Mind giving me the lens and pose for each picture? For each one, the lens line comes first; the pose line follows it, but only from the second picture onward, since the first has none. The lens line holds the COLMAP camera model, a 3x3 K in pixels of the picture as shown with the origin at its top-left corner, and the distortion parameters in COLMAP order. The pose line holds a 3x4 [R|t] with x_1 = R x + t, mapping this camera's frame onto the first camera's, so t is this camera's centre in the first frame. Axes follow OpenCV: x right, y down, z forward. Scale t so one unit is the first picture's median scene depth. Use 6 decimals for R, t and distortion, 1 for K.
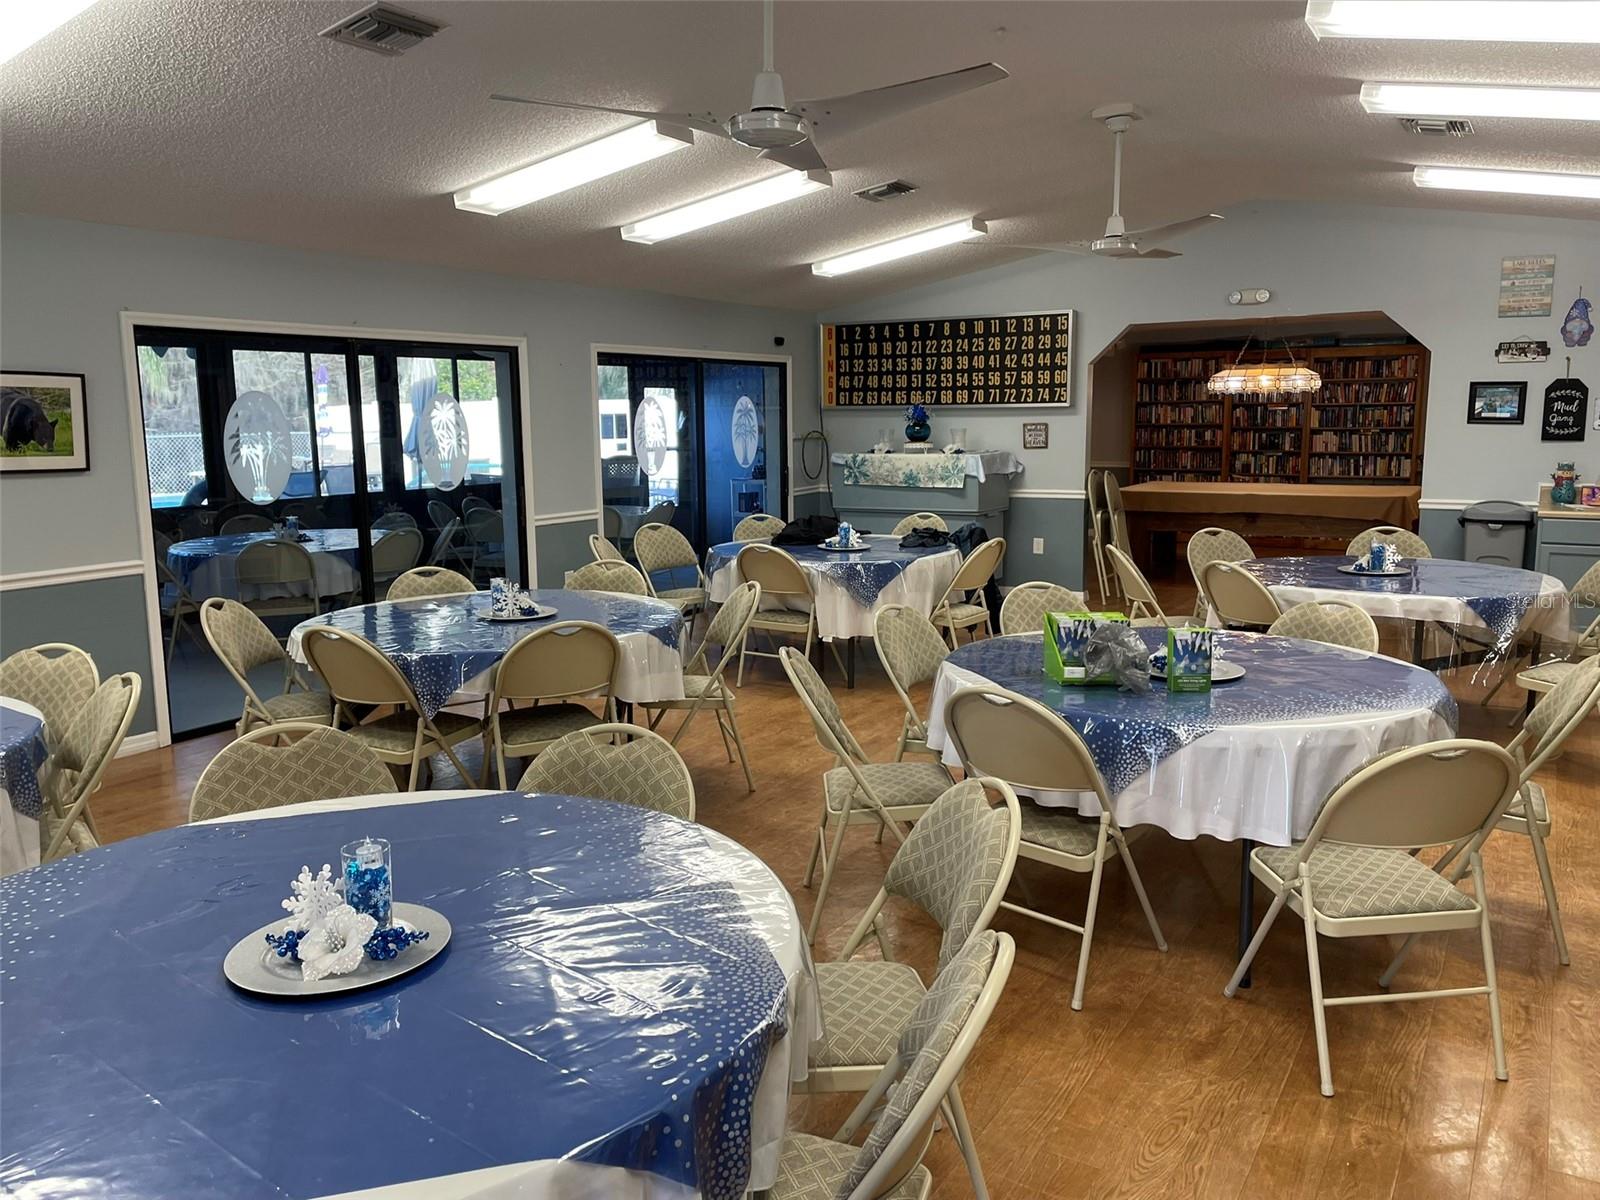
lens RADIAL K [[1116.2, 0, 804.0], [0, 1116.2, 588.3], [0, 0, 1]] dist [0.053161, -0.113139]
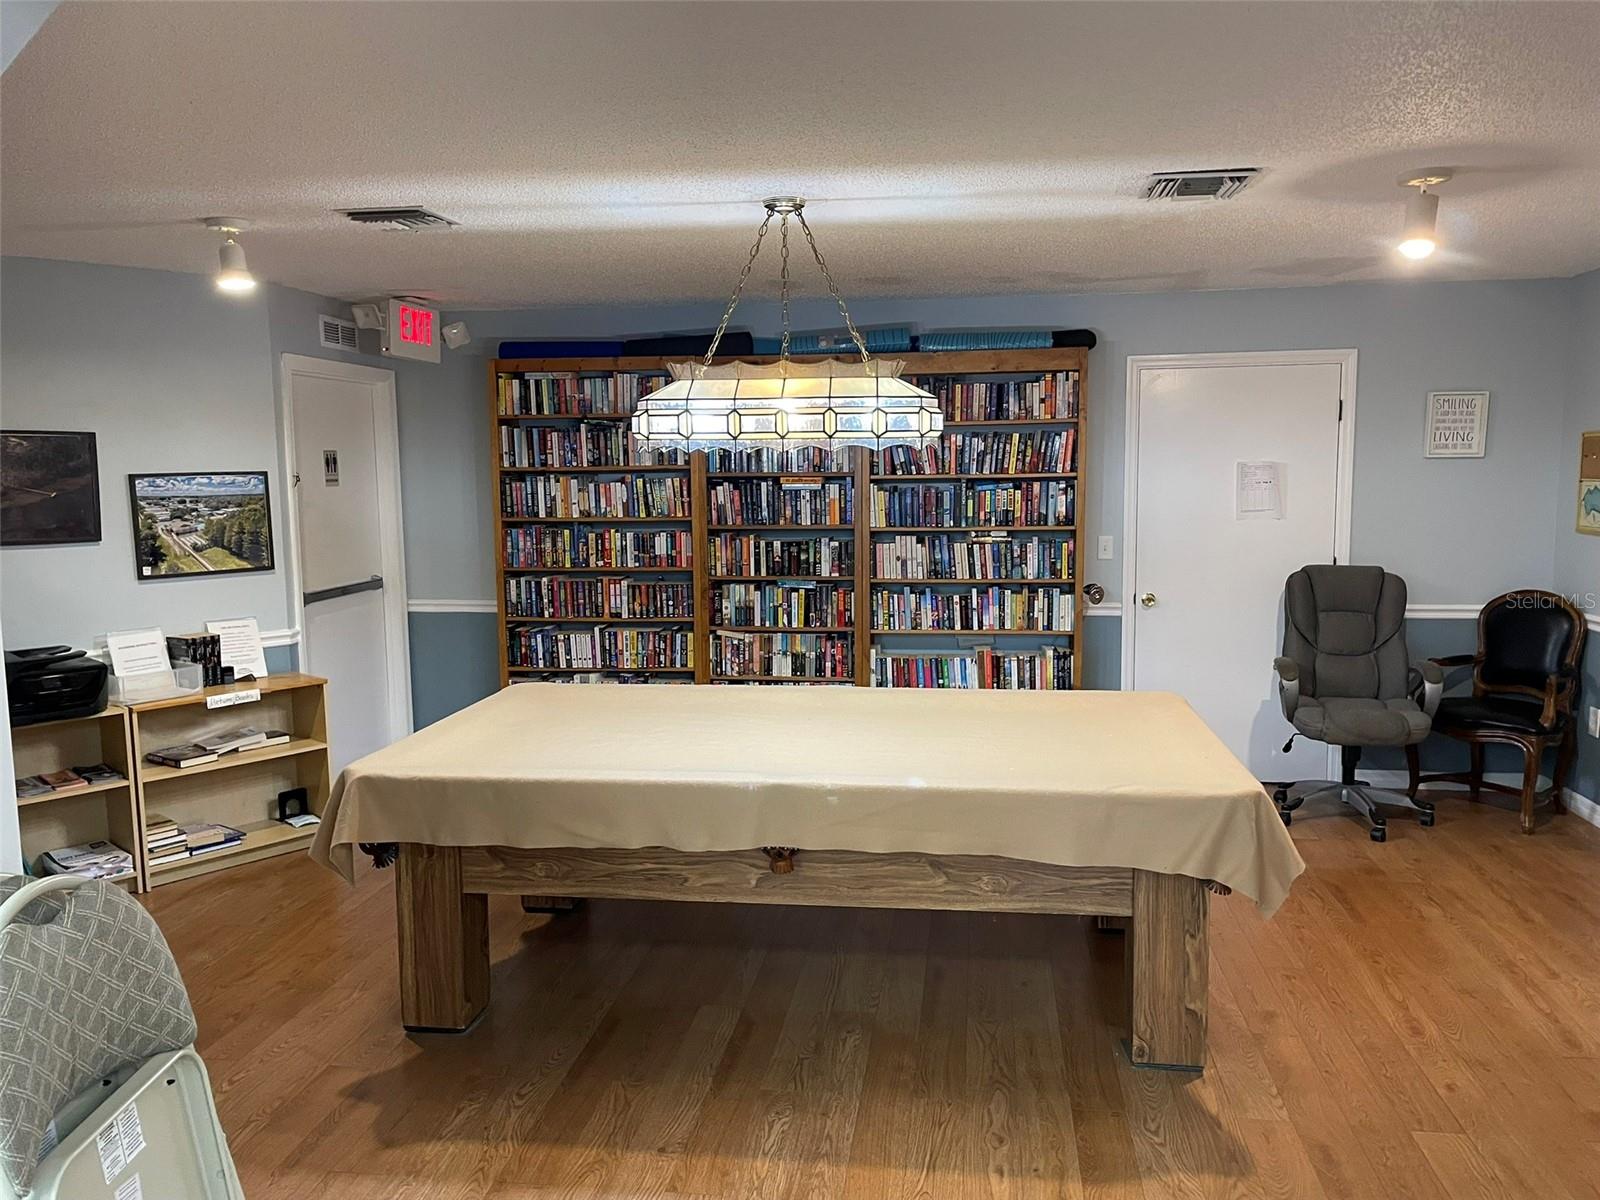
lens RADIAL K [[1116.2, 0, 804.0], [0, 1116.2, 588.3], [0, 0, 1]] dist [0.053161, -0.113139]
pose [[0.905628, -0.042273, 0.421961, 0.232402], [0.063854, 0.997268, -0.037137, -0.102832], [-0.419238, 0.060576, 0.905853, 0.597829]]
